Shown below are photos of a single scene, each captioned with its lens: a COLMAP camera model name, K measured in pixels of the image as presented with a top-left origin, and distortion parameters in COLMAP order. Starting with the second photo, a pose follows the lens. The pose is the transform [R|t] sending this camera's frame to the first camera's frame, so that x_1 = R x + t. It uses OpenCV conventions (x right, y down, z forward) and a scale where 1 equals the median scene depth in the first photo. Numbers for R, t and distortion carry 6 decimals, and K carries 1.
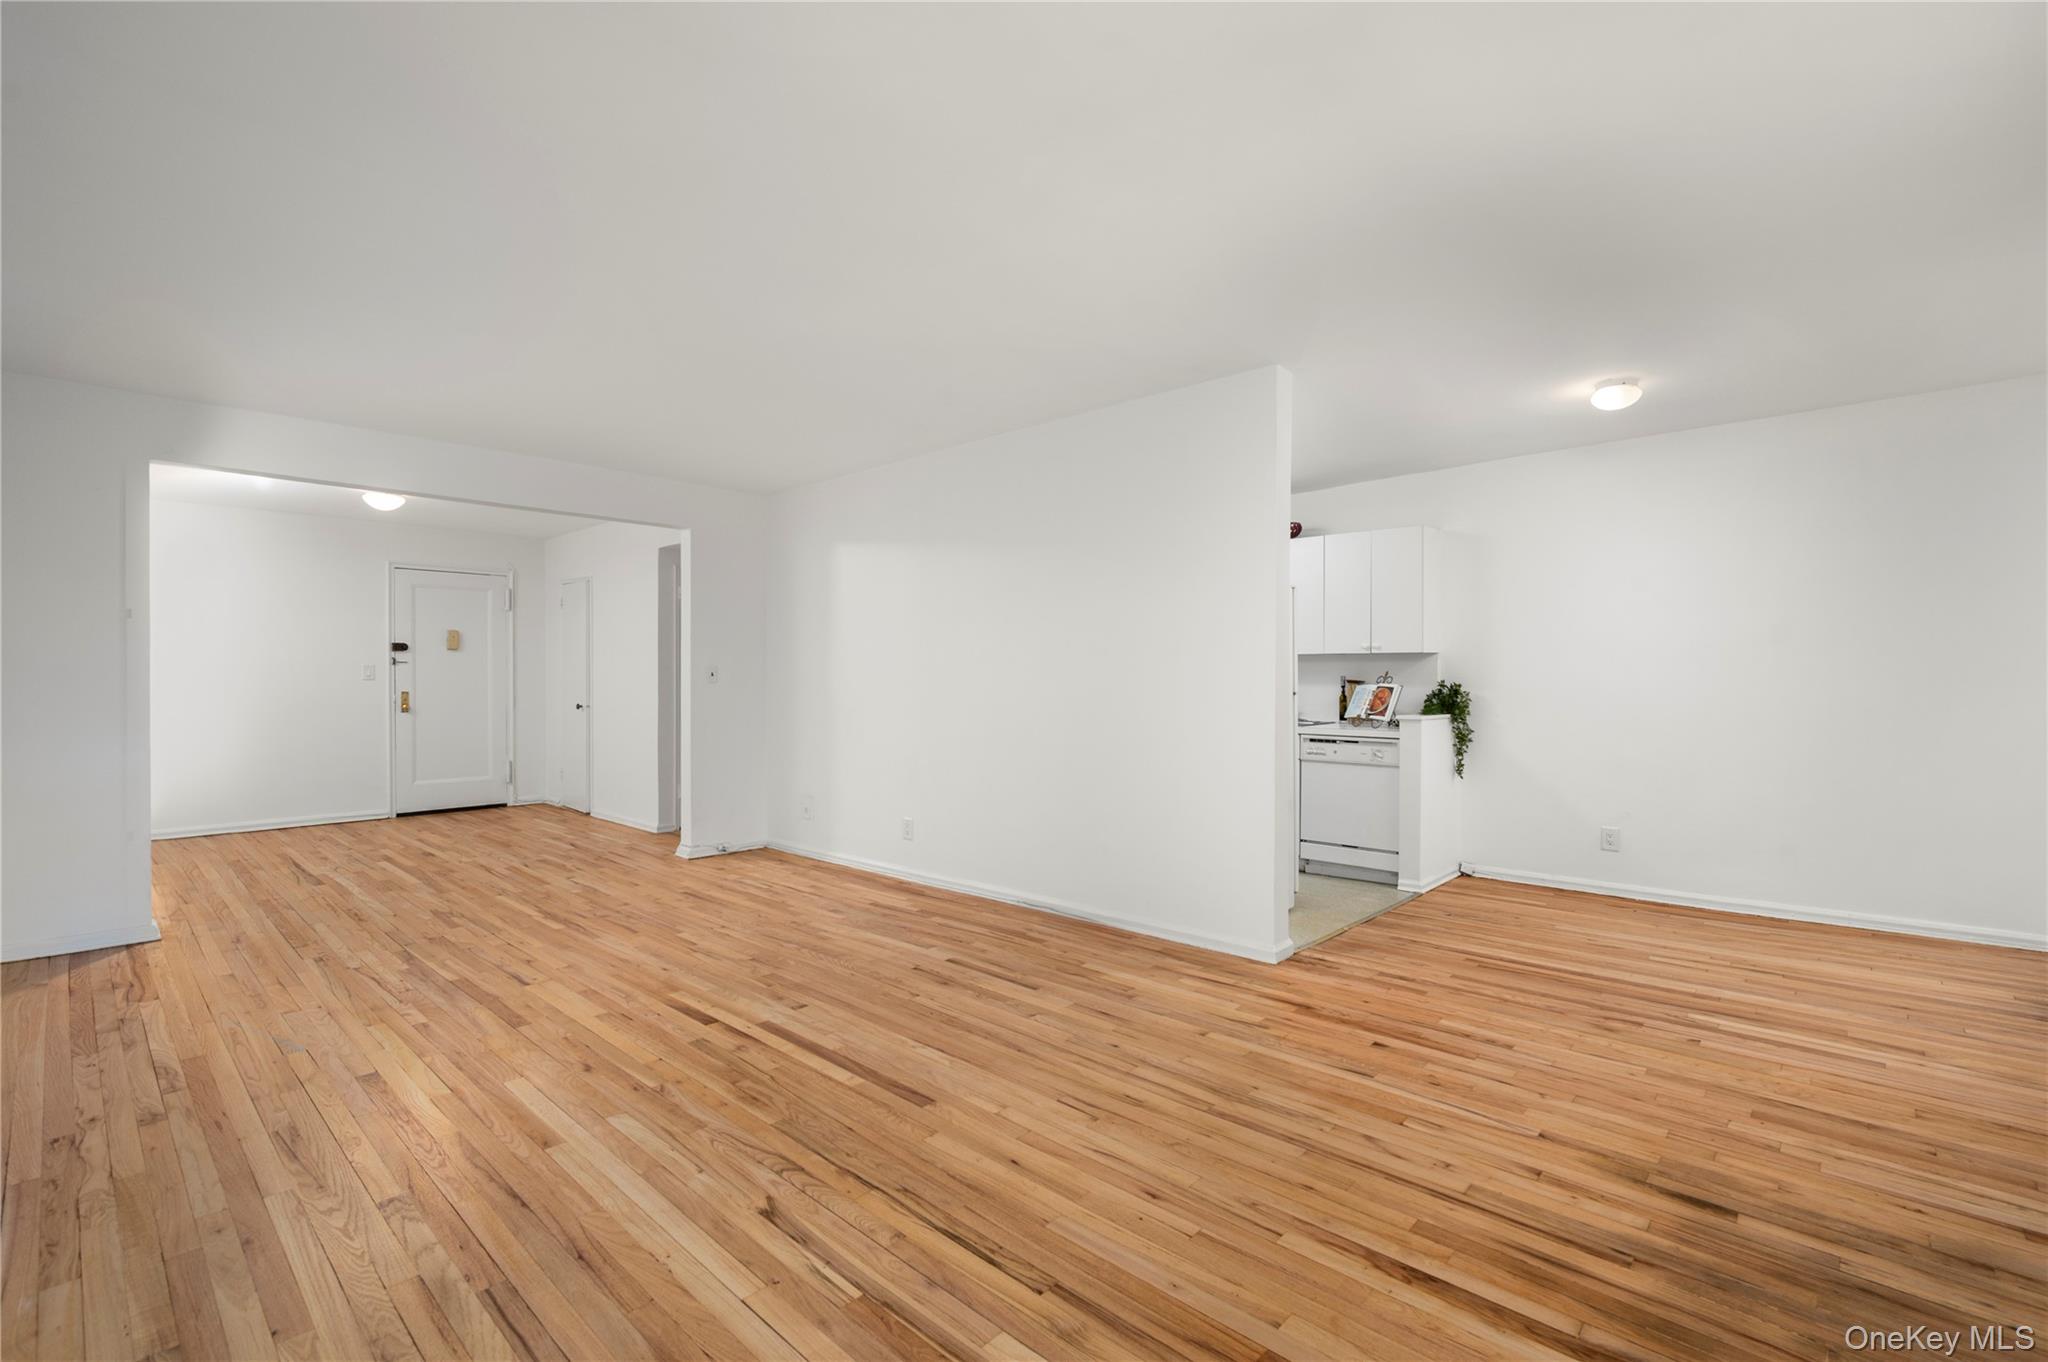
lens RADIAL K [[913.6, 0, 1020.8], [0, 913.6, 680.3], [0, 0, 1]] dist [-0.001809, 0.000293]
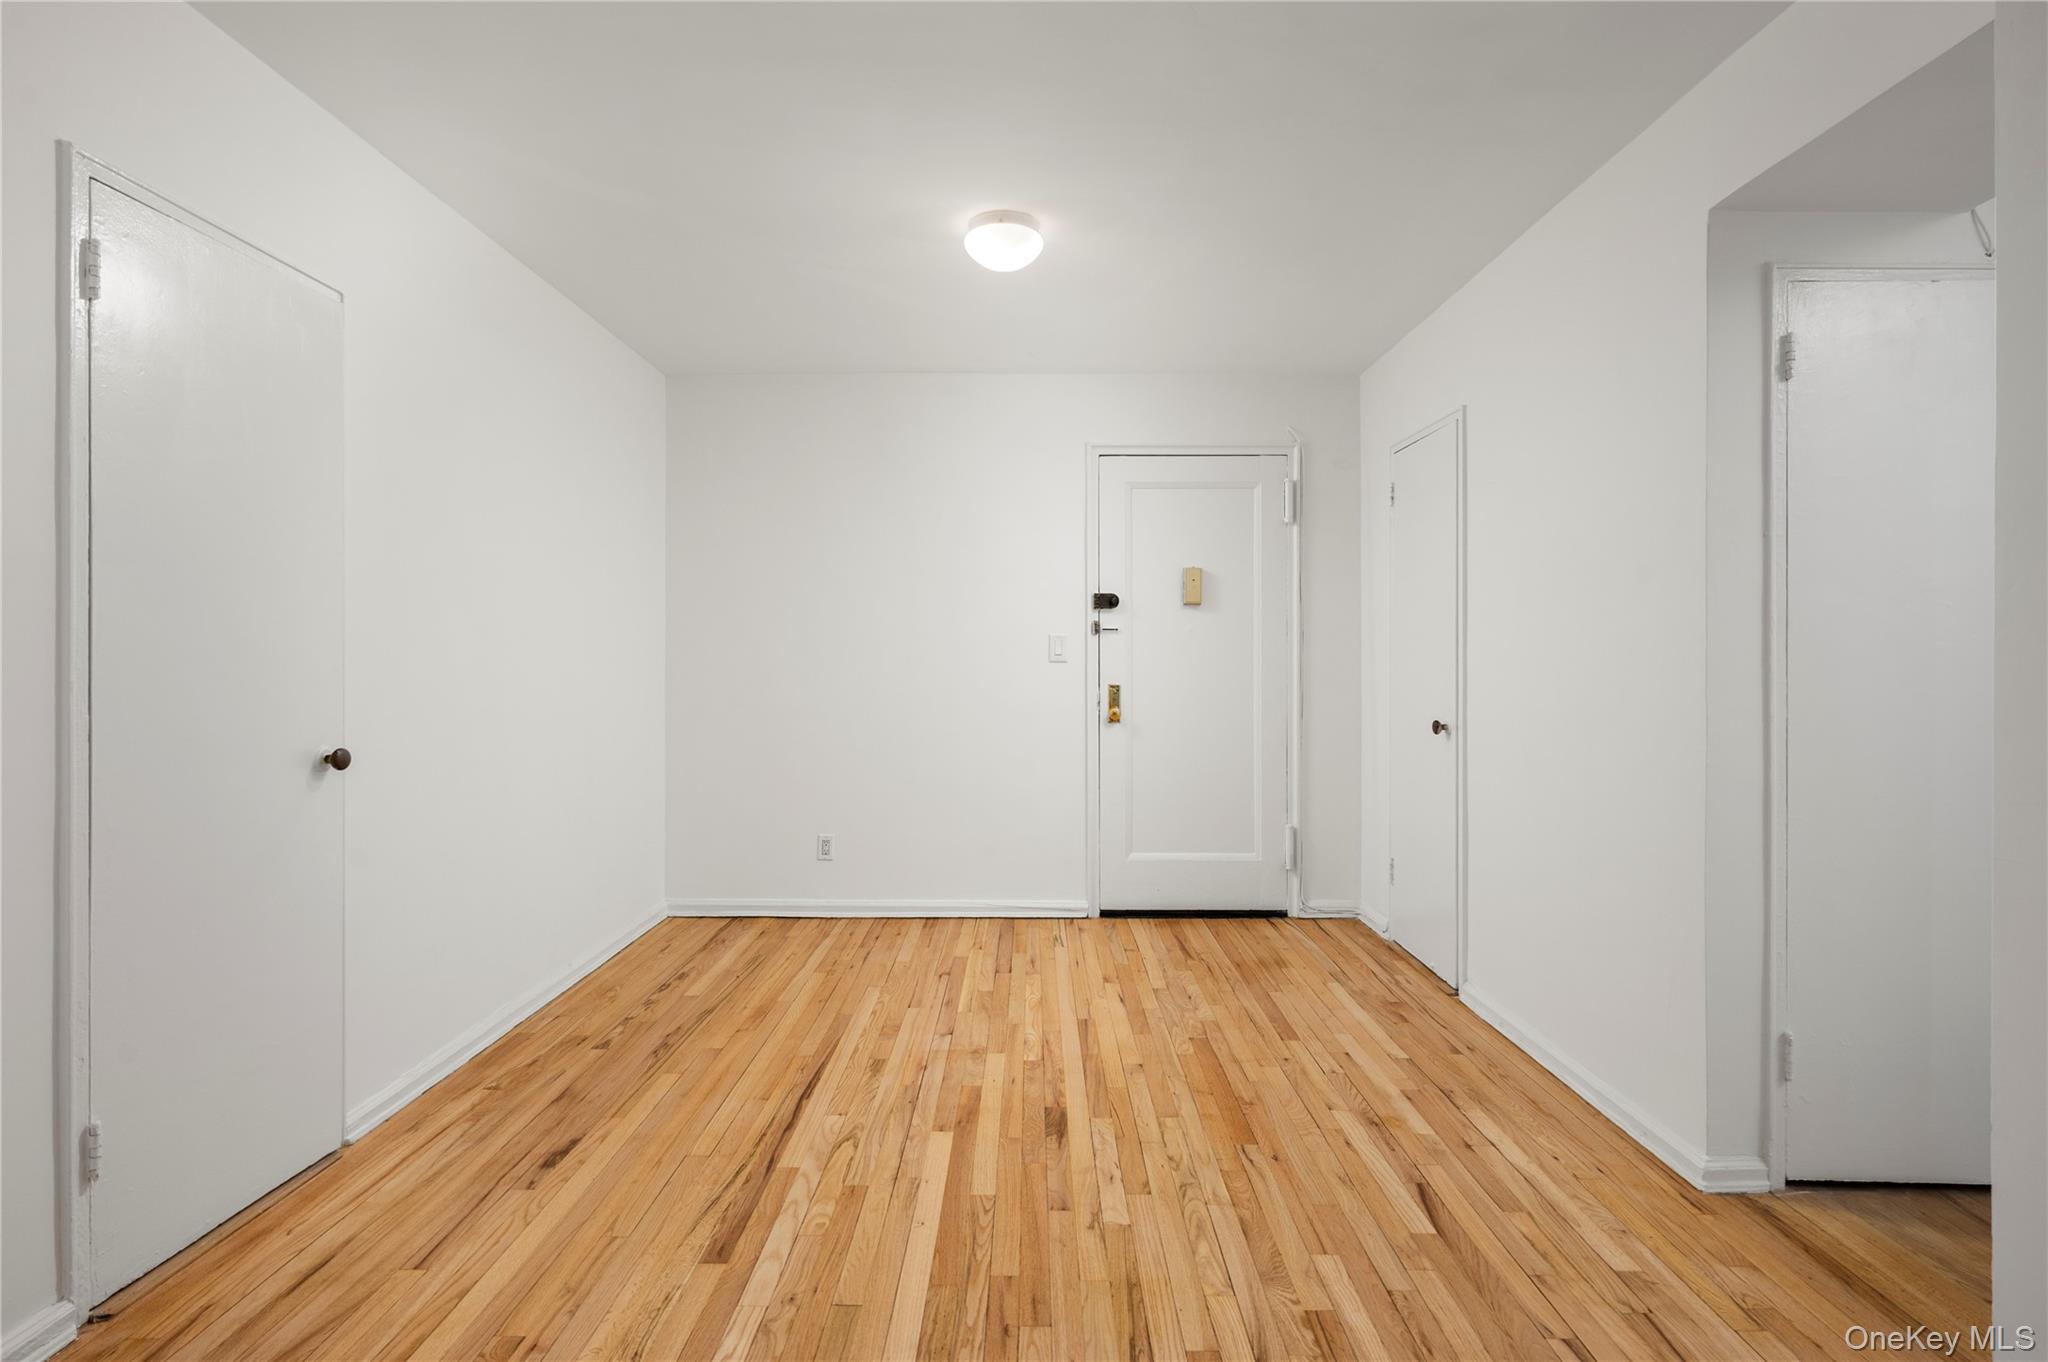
lens RADIAL K [[984.6, 0, 1024.8], [0, 984.6, 673.5], [0, 0, 1]] dist [-0.000615, 0.000021]
pose [[0.680928, 0.009932, -0.732283, -0.682749], [-0.005681, 0.999950, 0.008280, 0.003394], [0.732328, -0.001477, 0.680950, 1.350505]]
